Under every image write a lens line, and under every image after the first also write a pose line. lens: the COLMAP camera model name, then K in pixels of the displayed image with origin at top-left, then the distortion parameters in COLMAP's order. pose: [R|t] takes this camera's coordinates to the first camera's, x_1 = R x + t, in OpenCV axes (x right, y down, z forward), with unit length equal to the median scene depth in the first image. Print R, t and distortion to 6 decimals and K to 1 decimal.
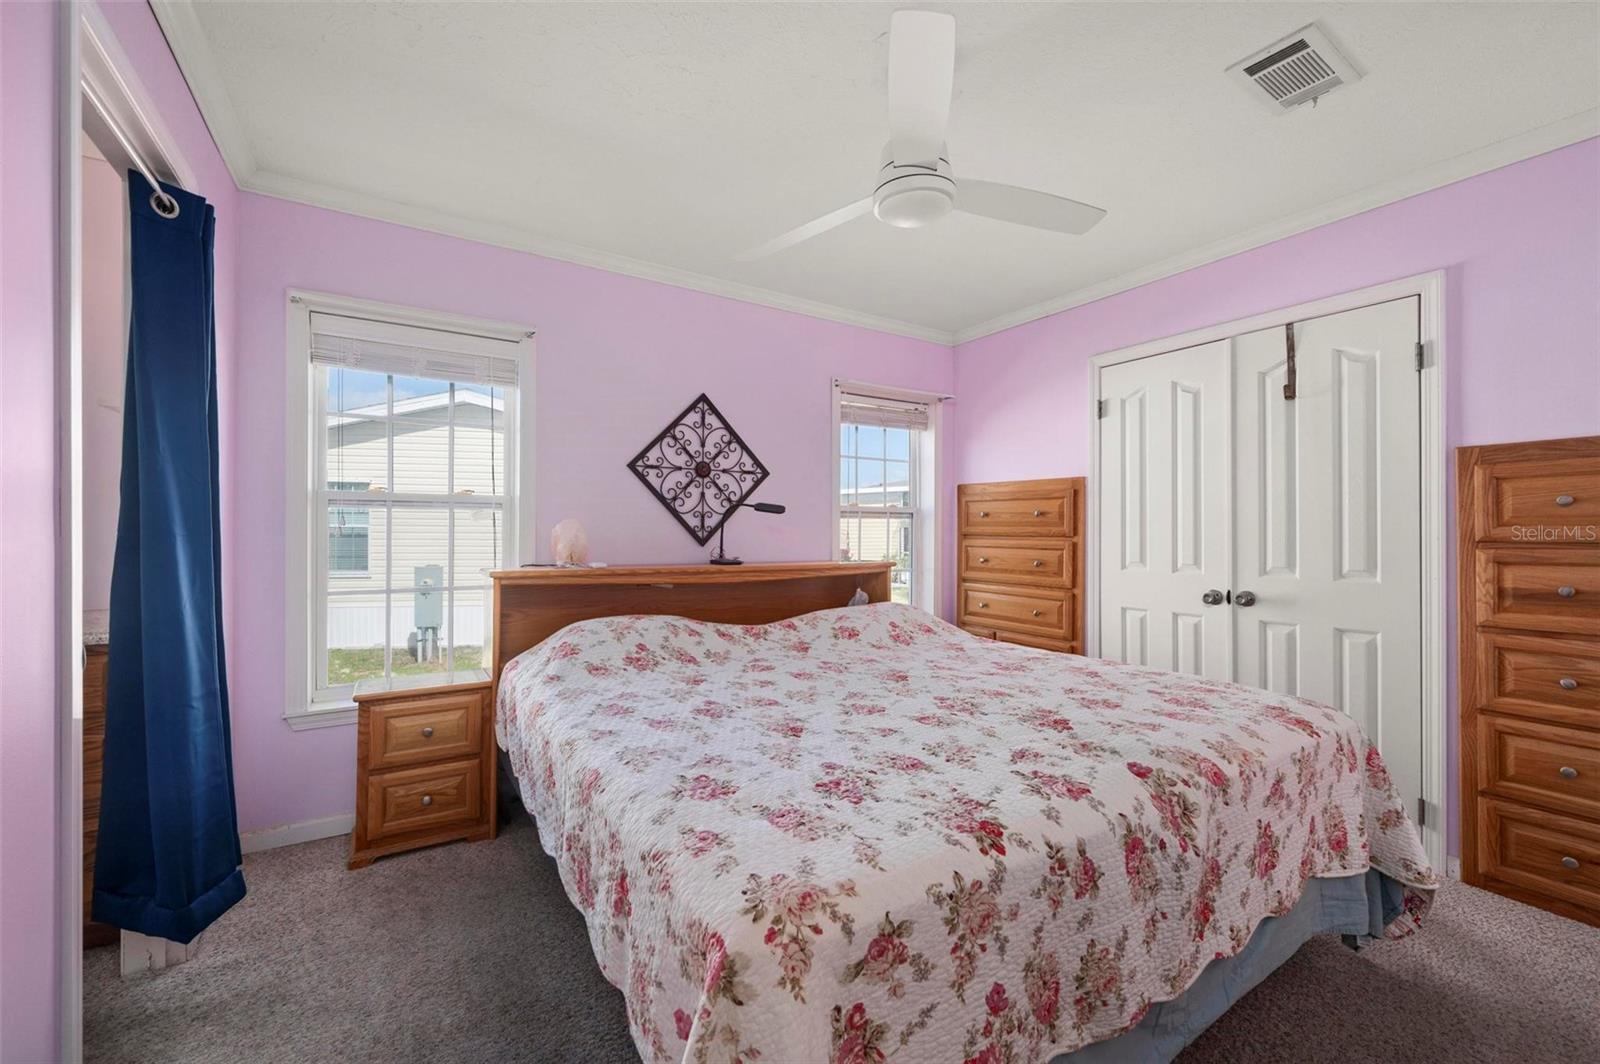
lens RADIAL K [[649.9, 0, 798.8], [0, 649.9, 526.0], [0, 0, 1]] dist [-0.002667, -0.000154]
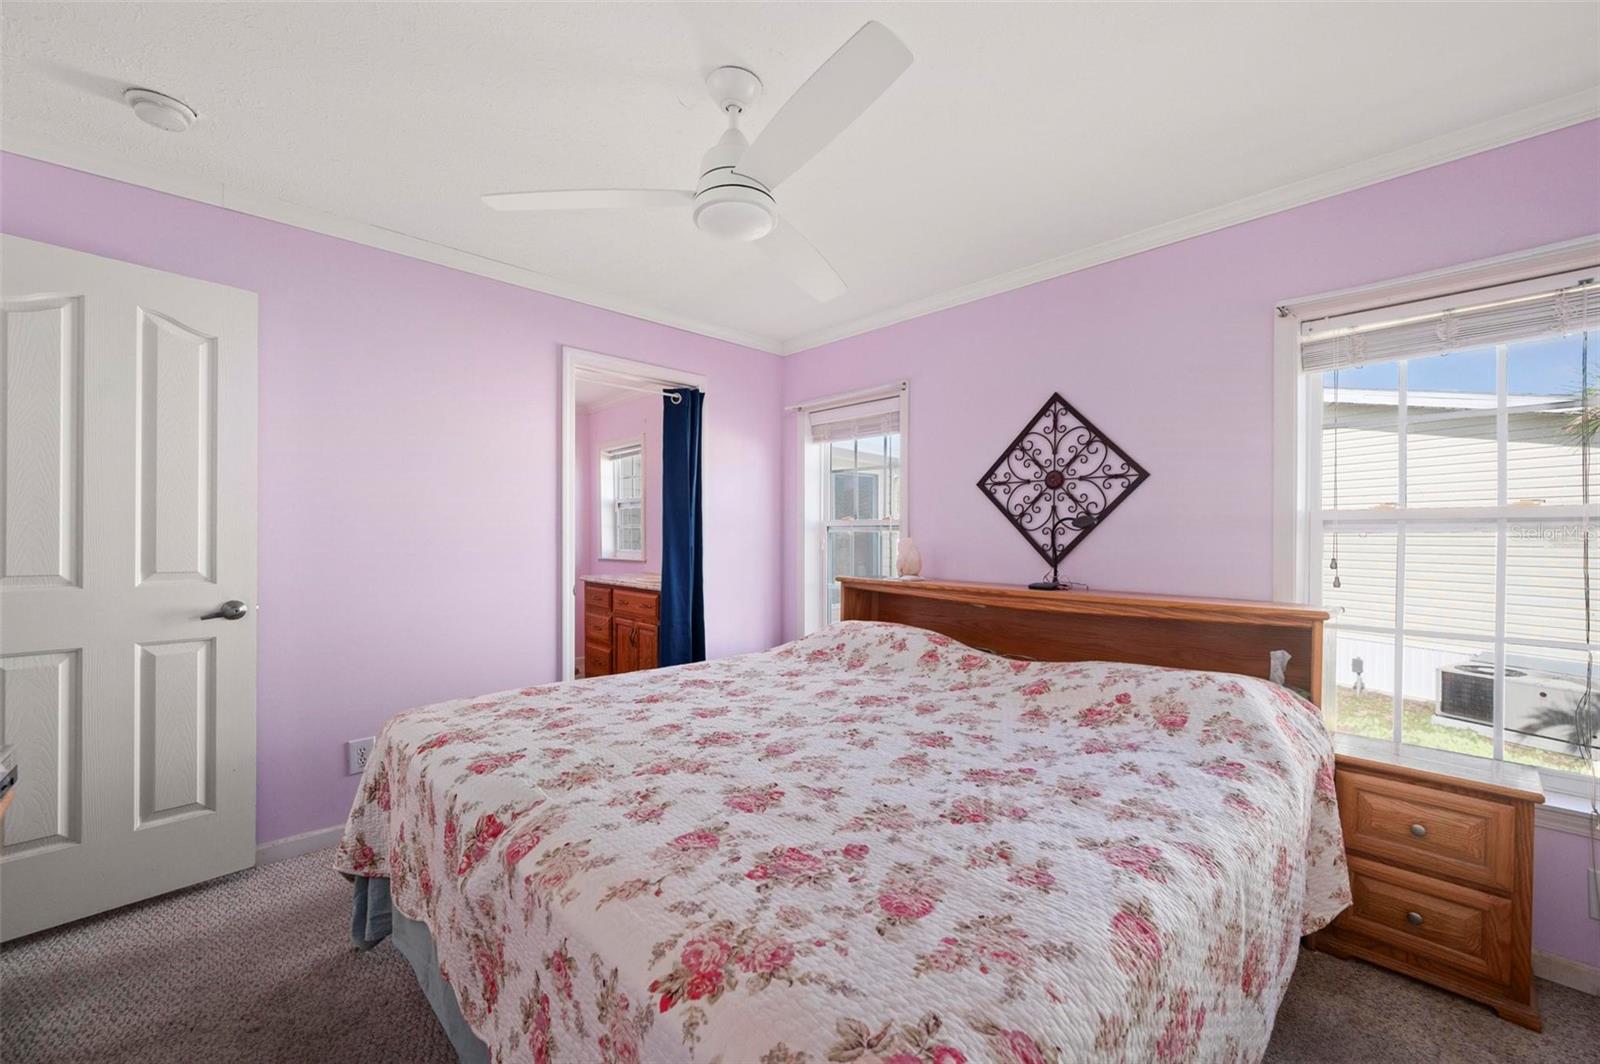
lens RADIAL K [[633.8, 0, 798.0], [0, 633.8, 541.5], [0, 0, 1]] dist [-0.004384, 0.000767]
pose [[0.201329, -0.000012, -0.979524, 0.621011], [-0.001422, 0.999999, -0.000305, -0.003061], [0.979523, 0.001454, 0.201329, 0.492696]]
